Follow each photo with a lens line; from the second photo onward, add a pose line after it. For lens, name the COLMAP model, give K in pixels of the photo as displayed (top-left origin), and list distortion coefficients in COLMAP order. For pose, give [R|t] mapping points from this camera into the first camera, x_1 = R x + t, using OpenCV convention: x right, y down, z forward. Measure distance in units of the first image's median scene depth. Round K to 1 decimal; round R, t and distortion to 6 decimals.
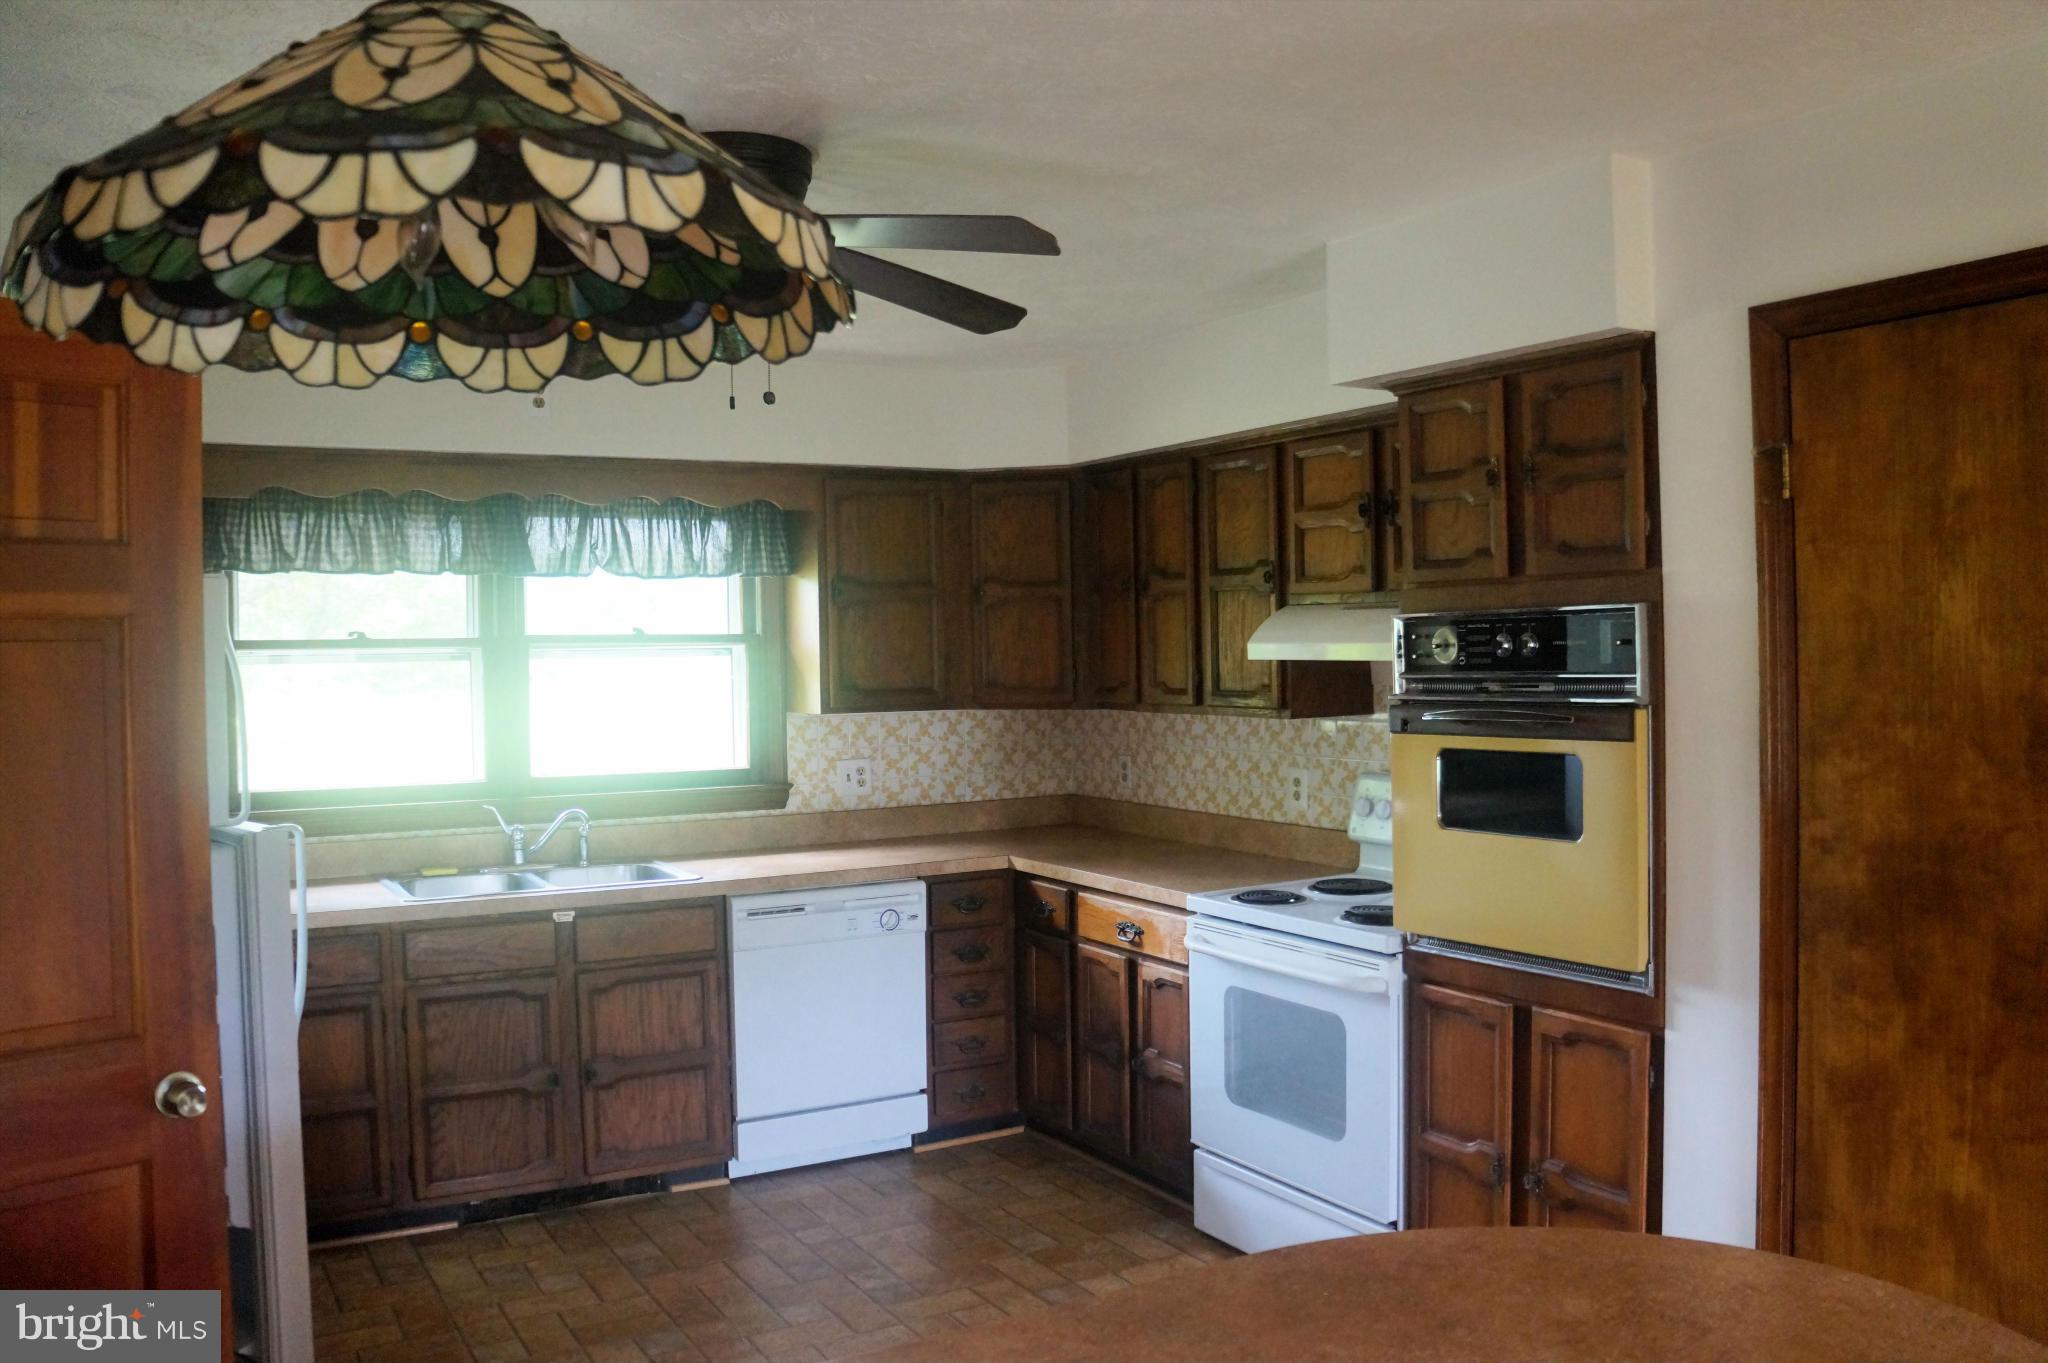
lens RADIAL K [[1677.2, 0, 1024.0], [0, 1677.2, 681.5], [0, 0, 1]] dist [-0.138650, 0.238538]
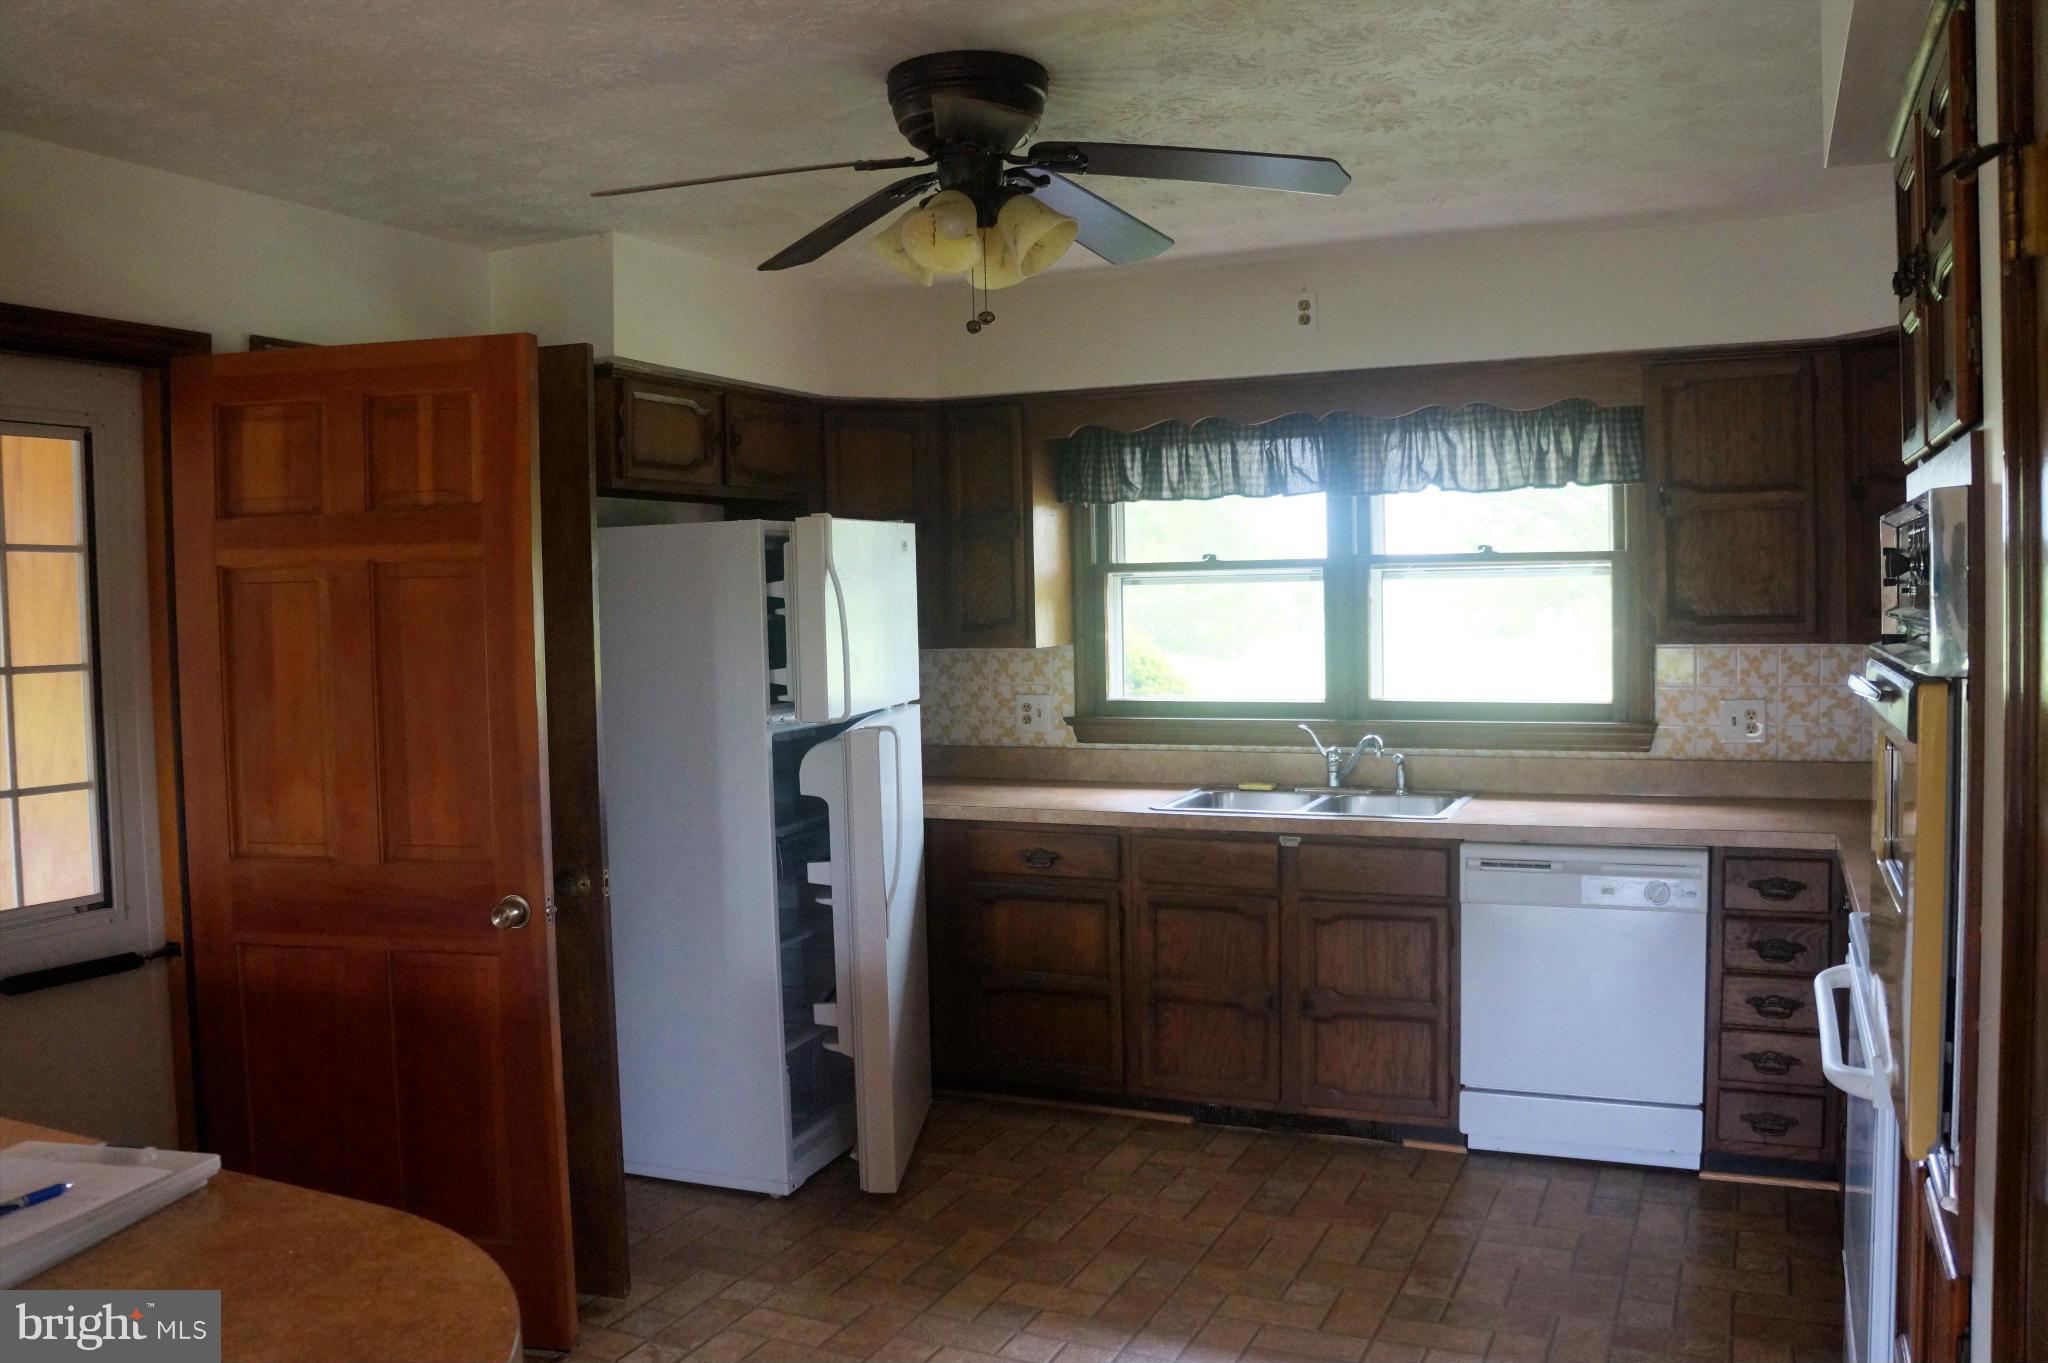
lens RADIAL K [[1726.1, 0, 1024.0], [0, 1726.1, 681.5], [0, 0, 1]] dist [-0.014075, -0.000863]
pose [[0.621646, 0.047542, -0.781854, 0.395576], [-0.003800, 0.998328, 0.057684, -0.012083], [0.783289, -0.032888, 0.620787, 0.218096]]
